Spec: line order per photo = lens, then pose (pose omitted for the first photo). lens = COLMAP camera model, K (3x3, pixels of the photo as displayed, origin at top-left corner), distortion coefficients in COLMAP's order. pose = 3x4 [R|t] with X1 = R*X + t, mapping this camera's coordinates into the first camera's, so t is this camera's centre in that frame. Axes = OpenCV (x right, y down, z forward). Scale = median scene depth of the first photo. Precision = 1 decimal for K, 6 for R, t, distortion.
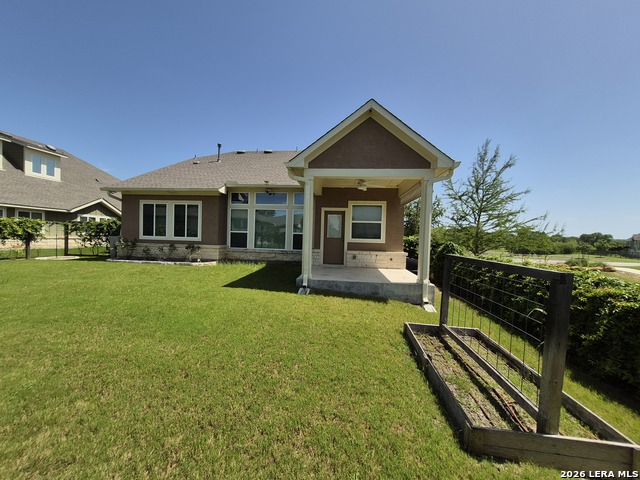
lens RADIAL K [[256.4, 0, 313.5], [0, 256.4, 242.4], [0, 0, 1]] dist [0.002242, 0.000112]
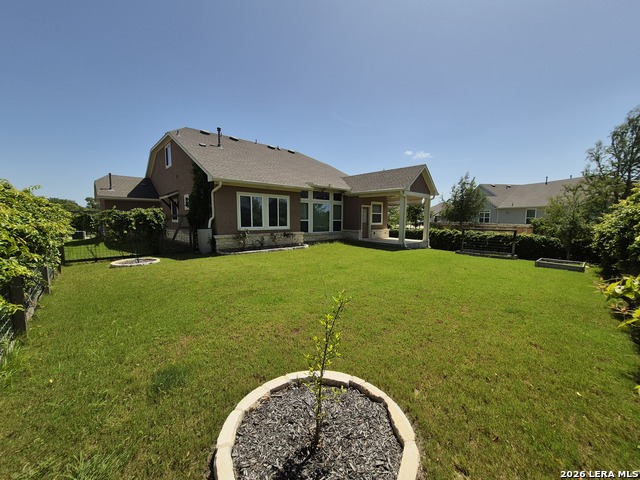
lens RADIAL K [[256.4, 0, 313.5], [0, 256.4, 242.4], [0, 0, 1]] dist [0.002242, 0.000112]
pose [[0.667648, -0.093363, 0.738599, -1.268134], [0.031106, 0.994737, 0.097622, -0.058146], [-0.743827, -0.042202, 0.667039, 0.094078]]
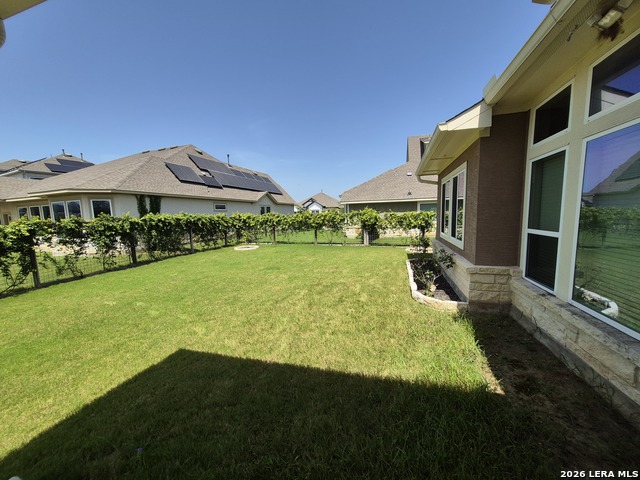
lens RADIAL K [[256.4, 0, 313.5], [0, 256.4, 242.4], [0, 0, 1]] dist [0.002242, 0.000112]
pose [[-0.185915, 0.084613, -0.978916, 0.064948], [-0.006285, 0.996162, 0.087298, -0.056293], [0.982546, 0.022382, -0.184670, 0.817227]]
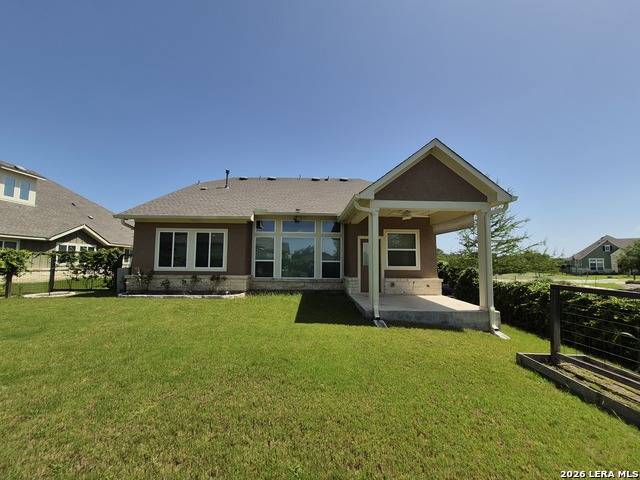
lens RADIAL K [[256.4, 0, 313.5], [0, 256.4, 242.4], [0, 0, 1]] dist [0.002242, 0.000112]
pose [[0.992336, -0.008552, 0.123274, -0.234725], [0.019737, 0.995765, -0.089794, -0.020213], [-0.121984, 0.091538, 0.988302, 0.021224]]
